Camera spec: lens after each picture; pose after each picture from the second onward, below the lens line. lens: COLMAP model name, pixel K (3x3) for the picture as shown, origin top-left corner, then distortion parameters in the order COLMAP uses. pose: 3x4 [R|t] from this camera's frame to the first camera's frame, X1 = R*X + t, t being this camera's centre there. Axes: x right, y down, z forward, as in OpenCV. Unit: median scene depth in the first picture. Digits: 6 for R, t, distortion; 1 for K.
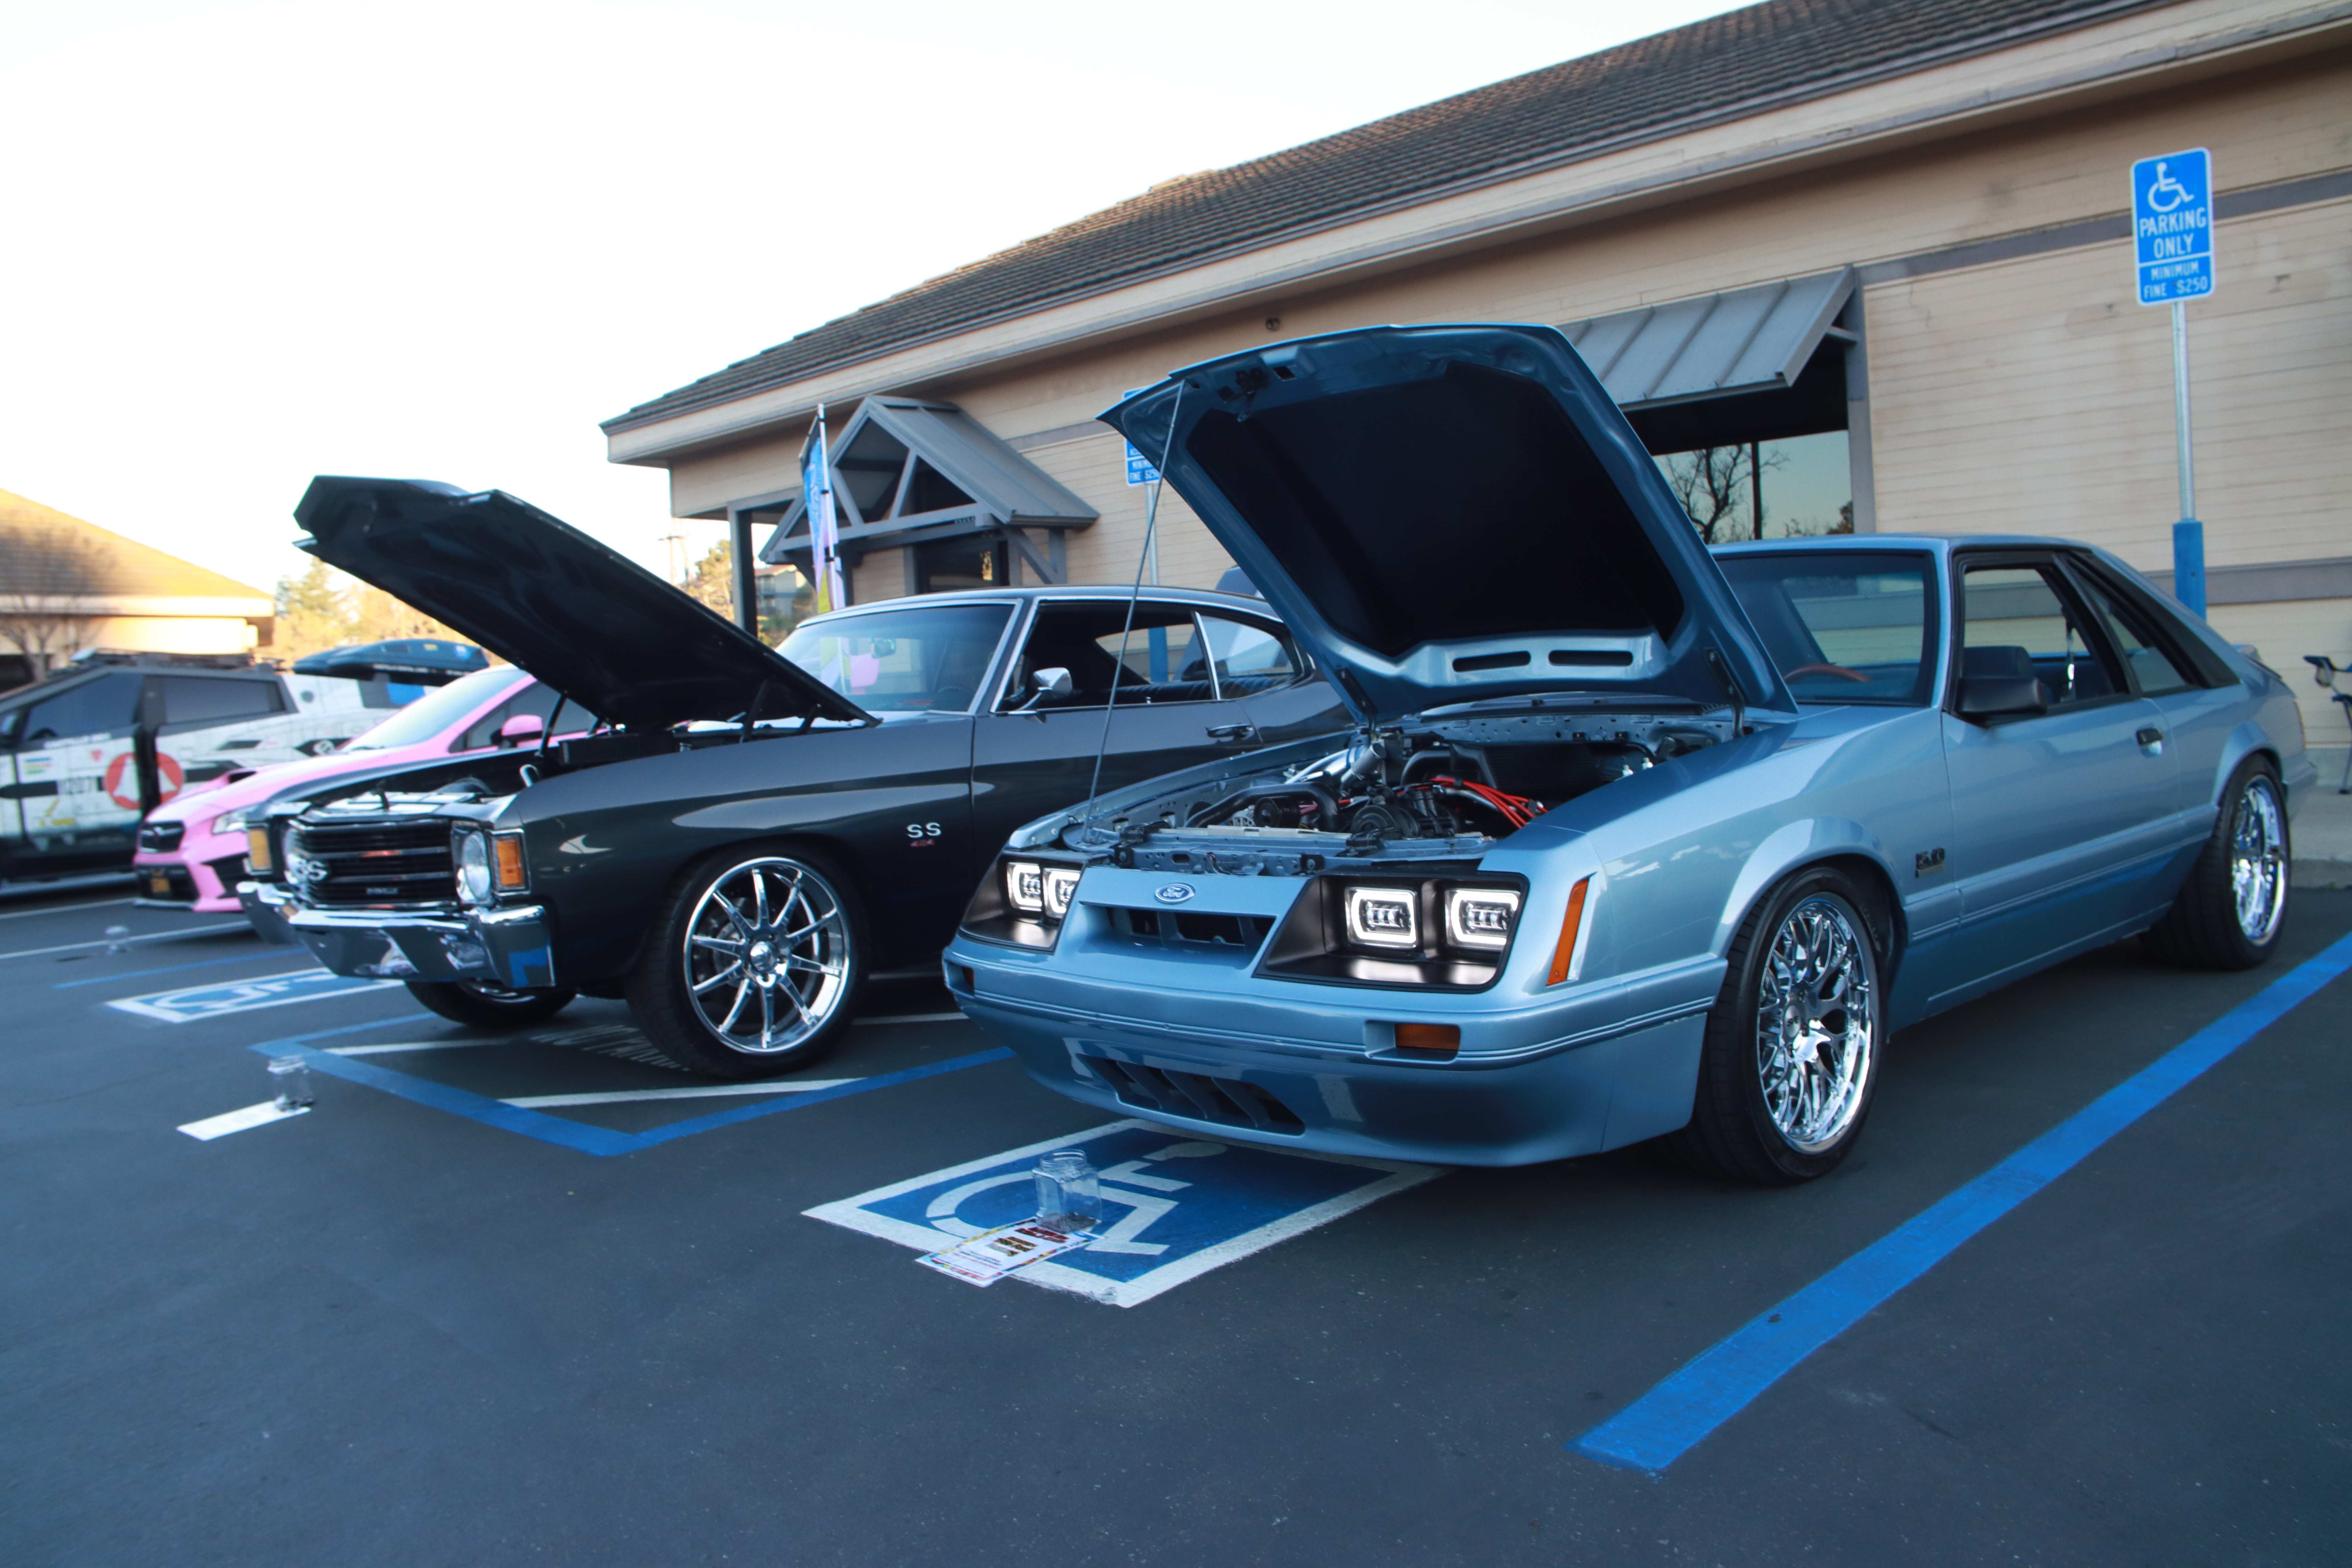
lens RADIAL K [[1866.6, 0, 1172.5], [0, 1866.6, 797.5], [0, 0, 1]] dist [-0.142780, 0.102890]
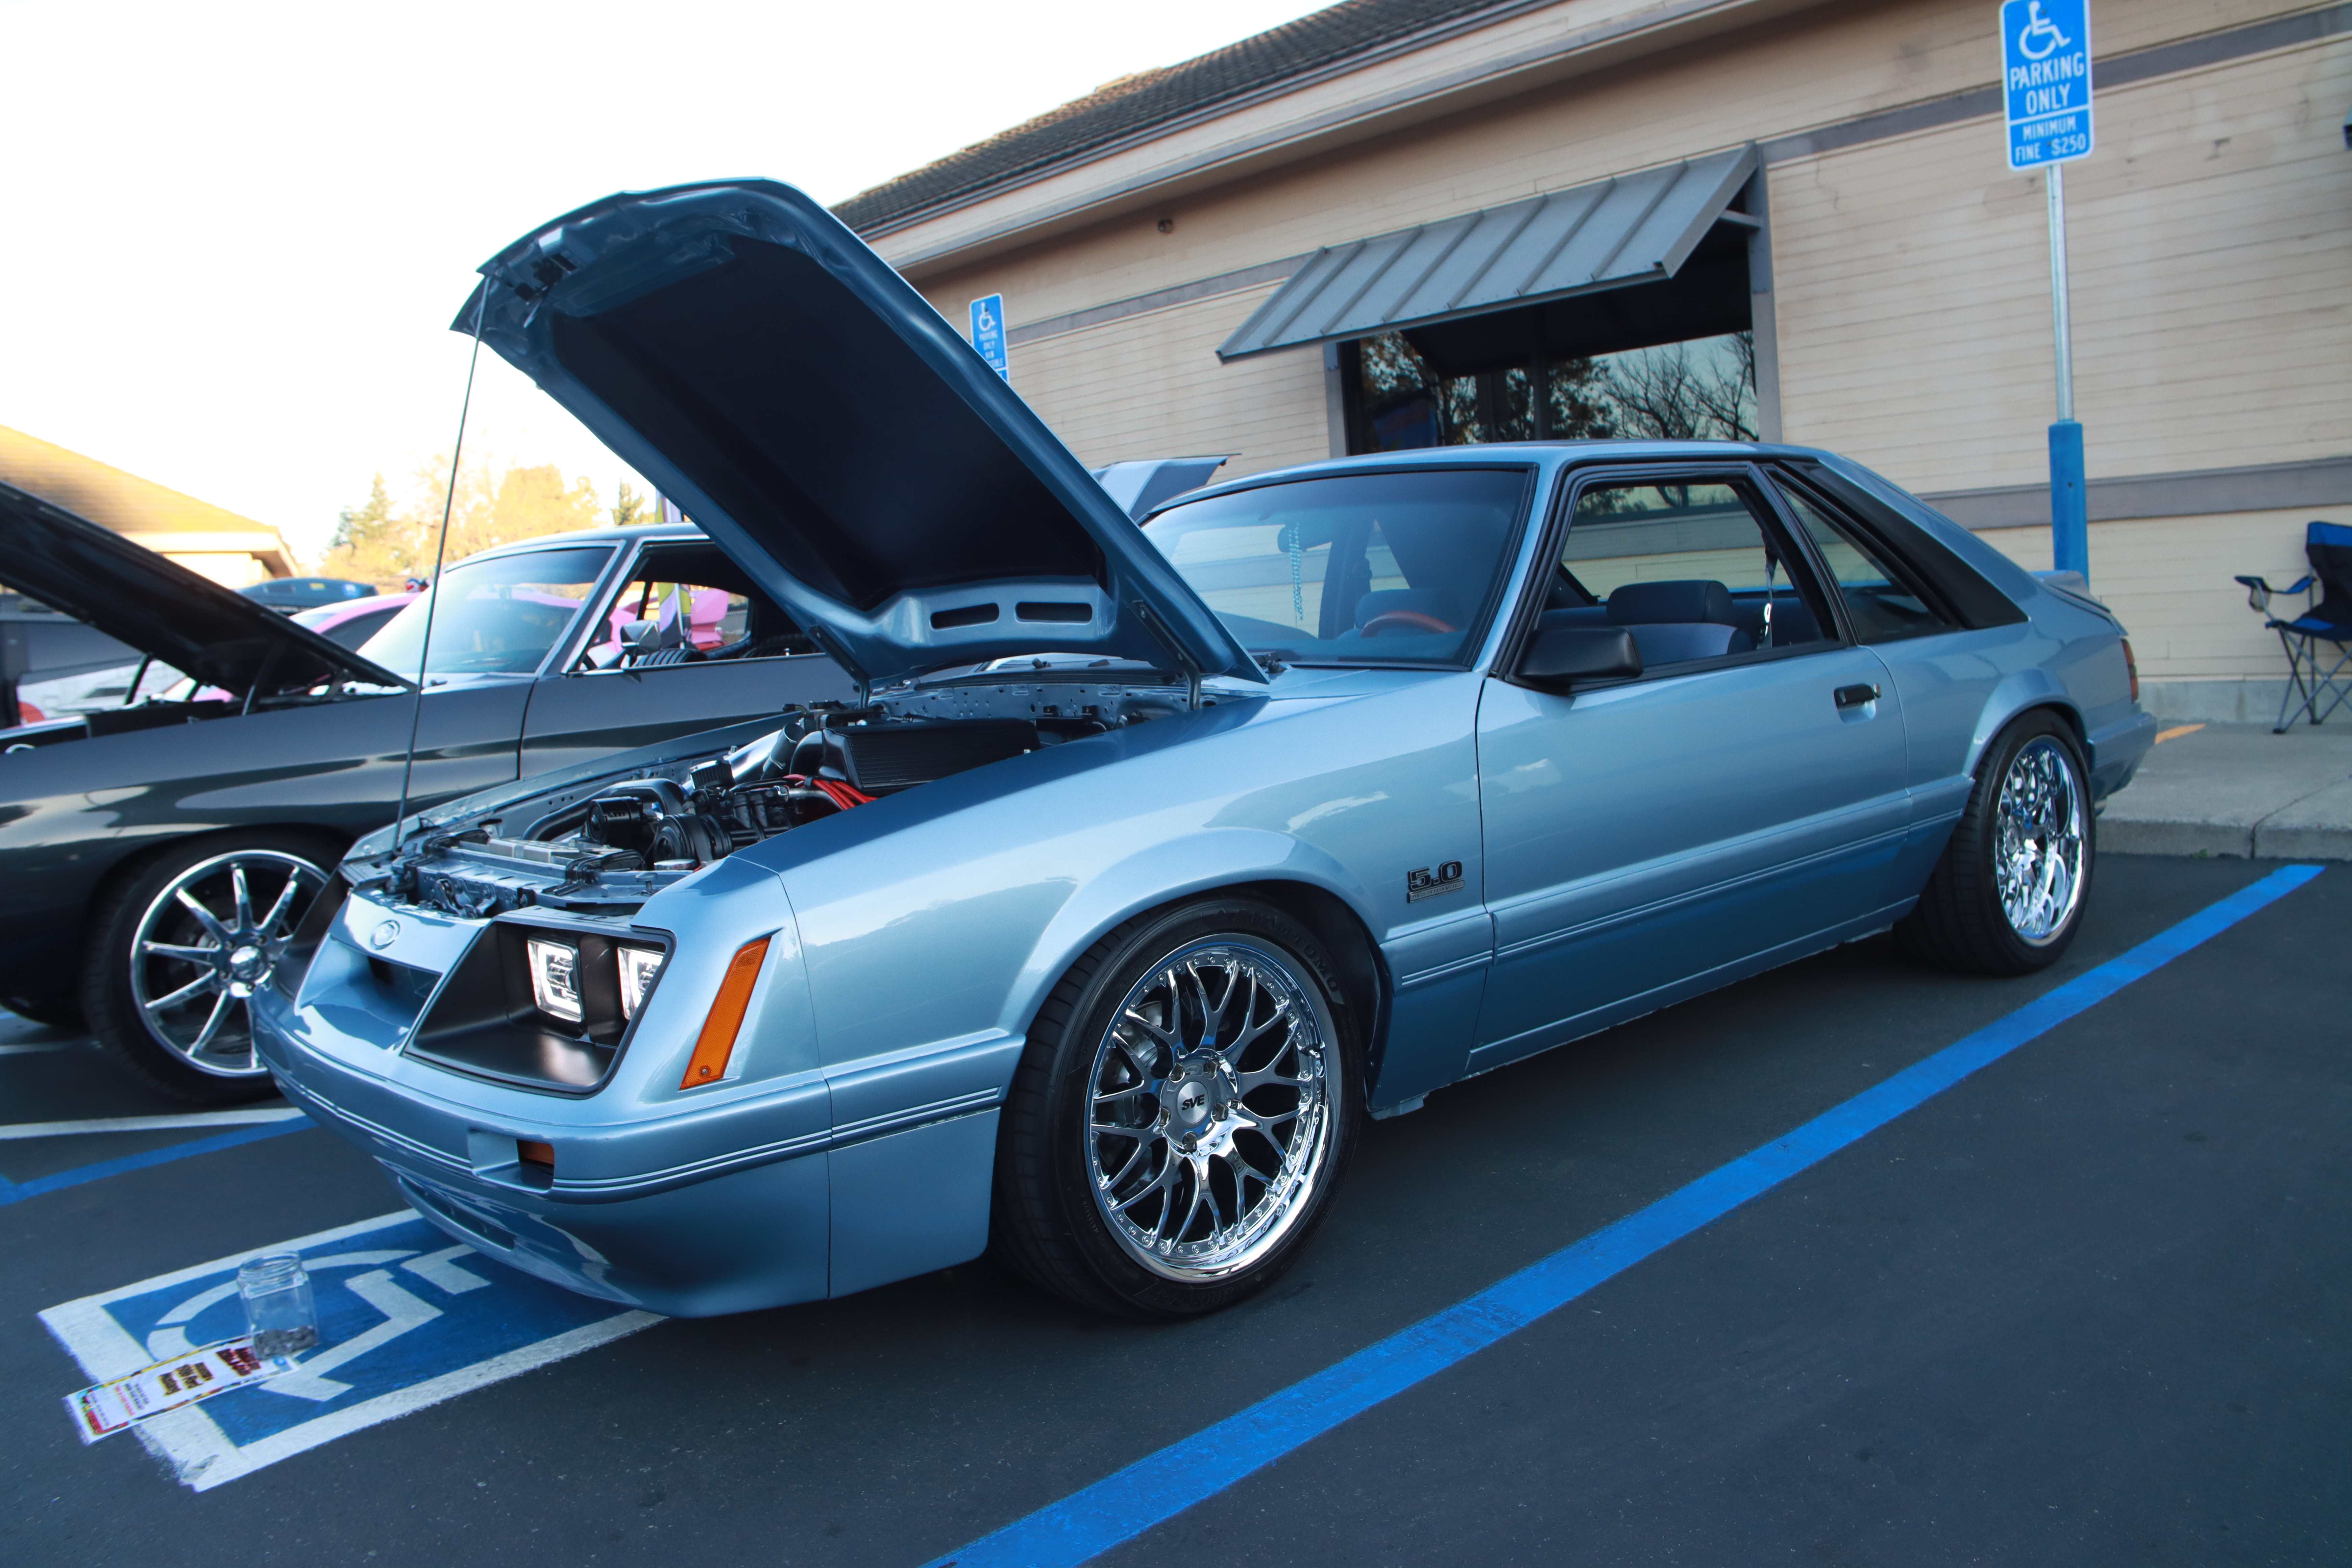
lens RADIAL K [[1866.6, 0, 1184.0], [0, 1866.6, 791.1], [0, 0, 1]] dist [-0.142780, 0.102890]
pose [[0.999366, -0.009171, -0.034396, 0.253351], [0.010552, 0.999137, 0.040173, -0.025043], [0.033998, -0.040511, 0.998601, 0.173348]]
